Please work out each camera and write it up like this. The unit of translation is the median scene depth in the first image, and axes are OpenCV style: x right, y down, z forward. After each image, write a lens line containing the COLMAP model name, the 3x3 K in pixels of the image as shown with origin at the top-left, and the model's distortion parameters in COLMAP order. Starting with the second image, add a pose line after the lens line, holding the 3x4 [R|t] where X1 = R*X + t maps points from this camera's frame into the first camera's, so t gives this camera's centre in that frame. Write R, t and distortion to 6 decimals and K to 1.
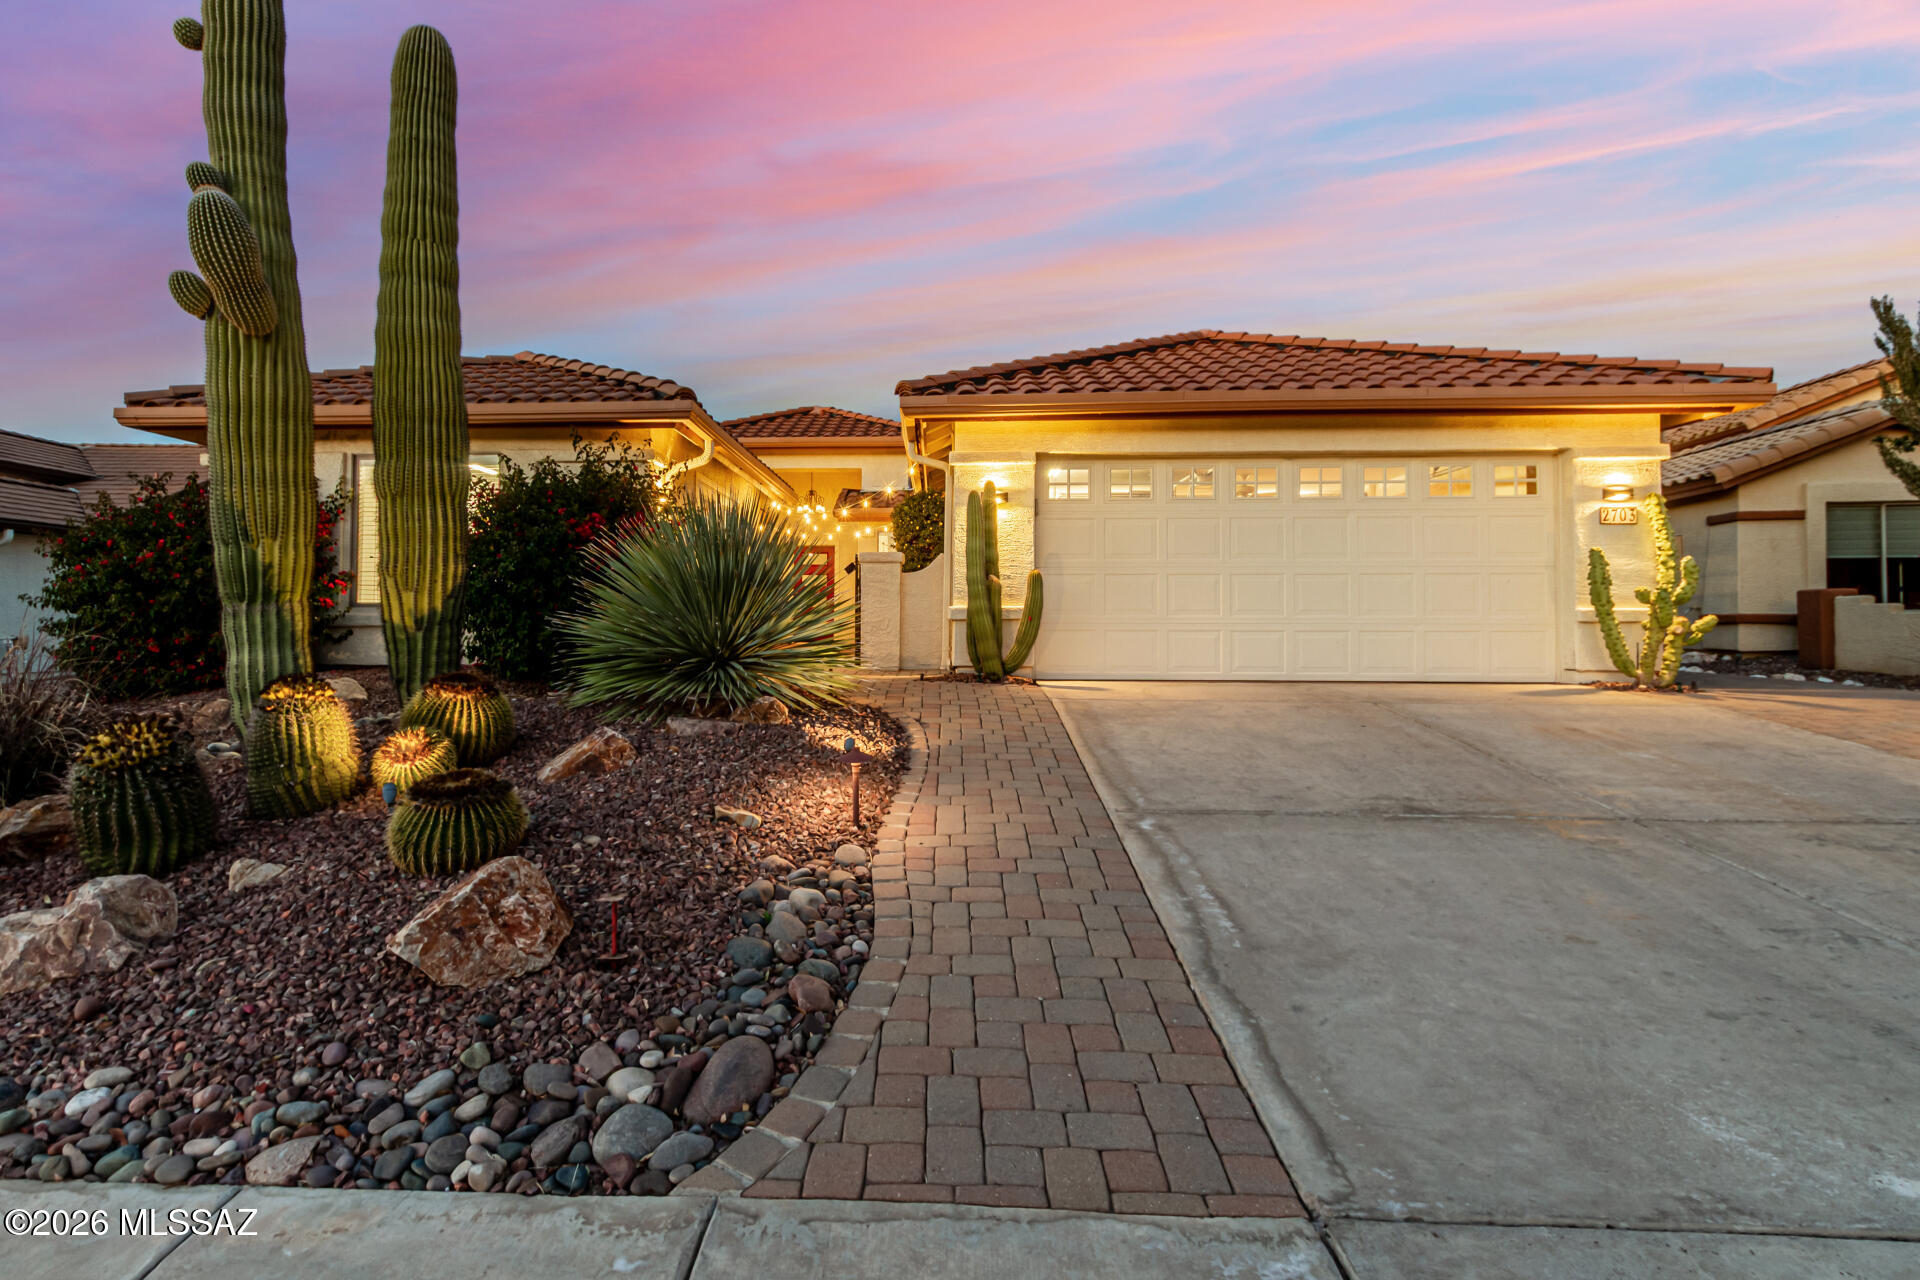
lens RADIAL K [[934.2, 0, 959.6], [0, 934.2, 557.2], [0, 0, 1]] dist [0.000579, -0.000489]
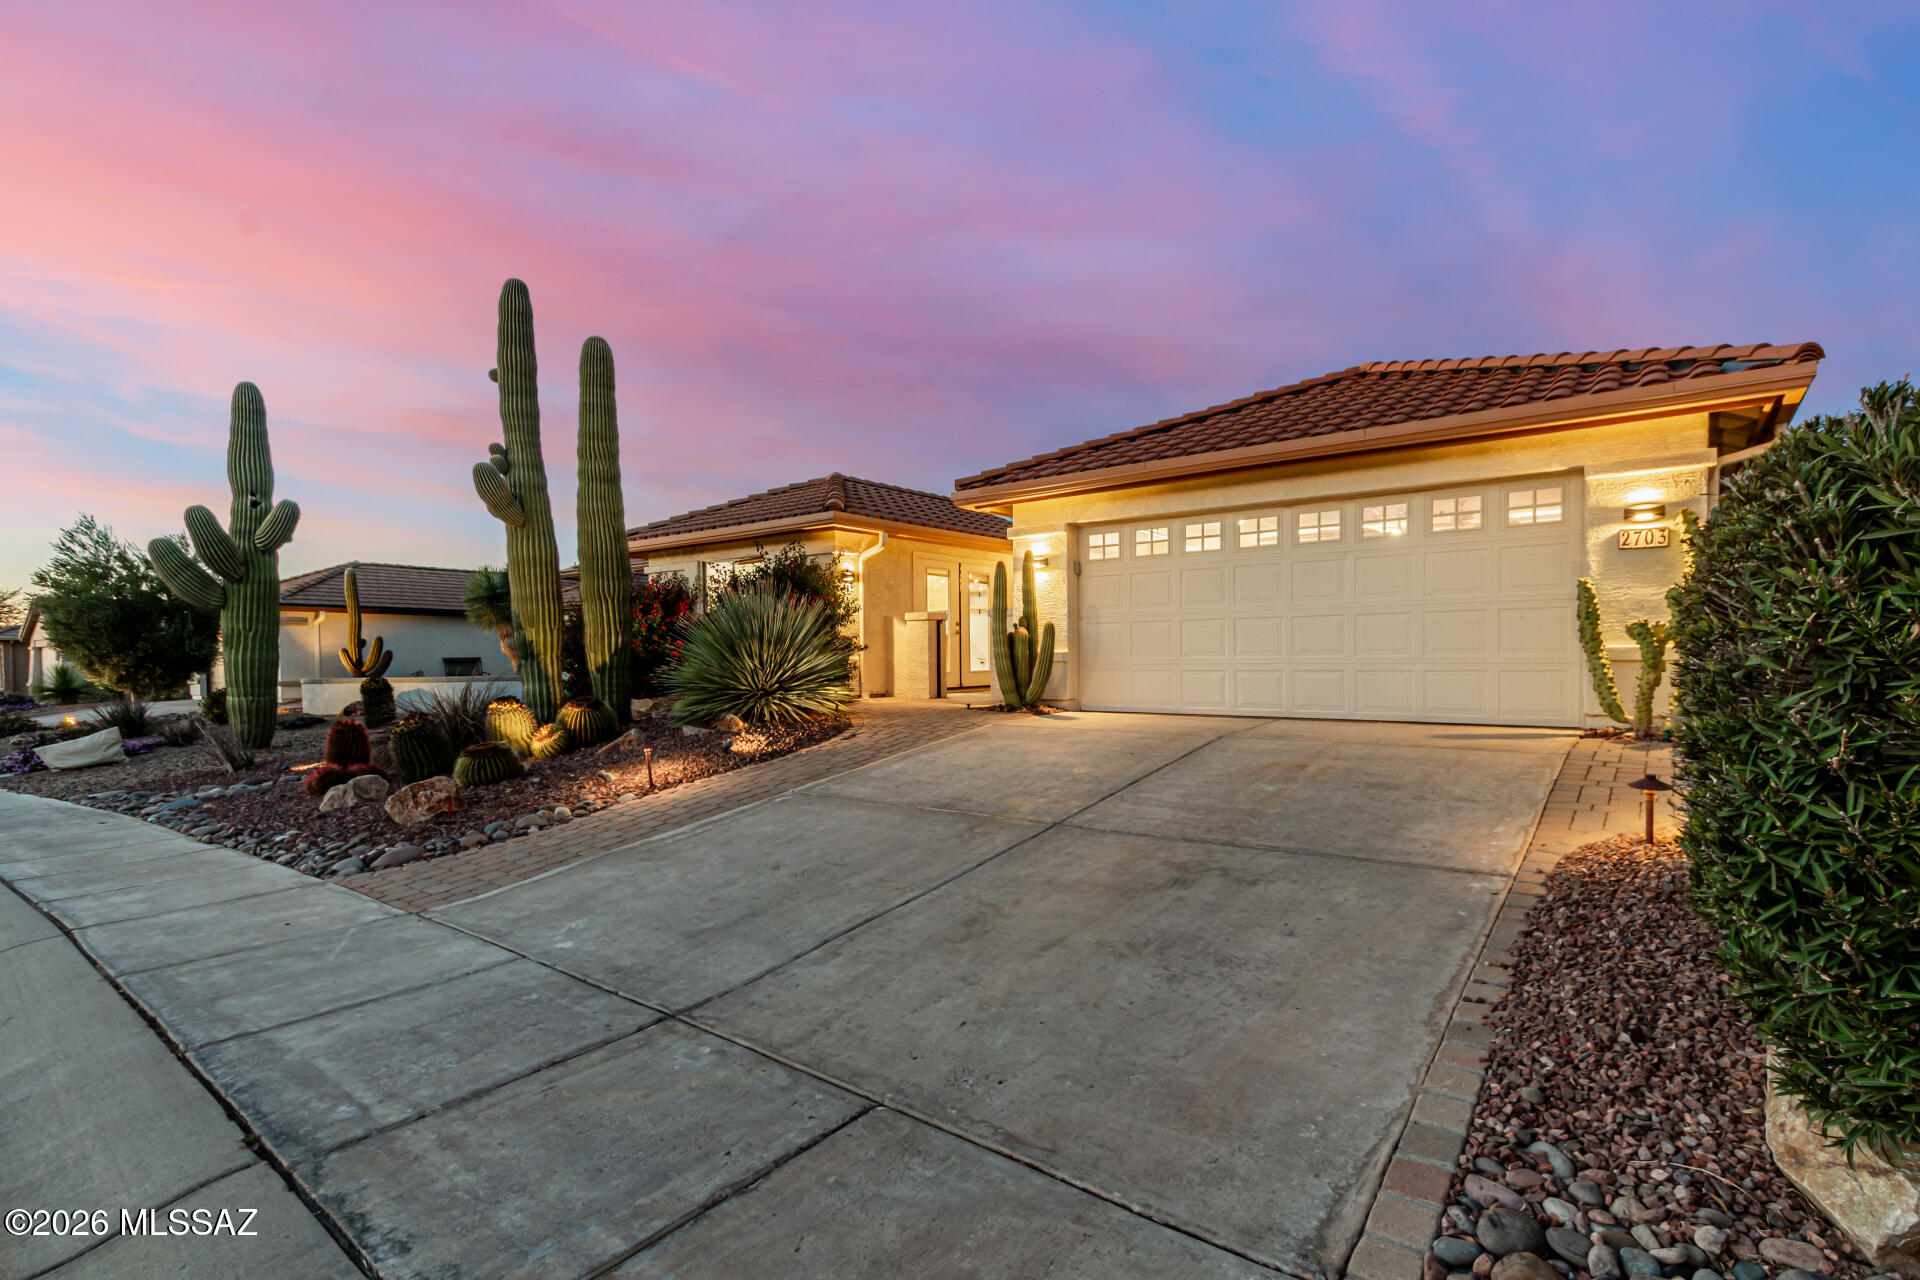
lens RADIAL K [[866.2, 0, 960.0], [0, 866.2, 640.0], [0, 0, 1]] dist [0.016326, -0.009310]
pose [[0.839819, -0.019736, -0.542508, 0.609193], [0.048897, 0.998027, 0.039386, -0.013082], [0.540660, -0.059604, 0.839127, -0.031196]]
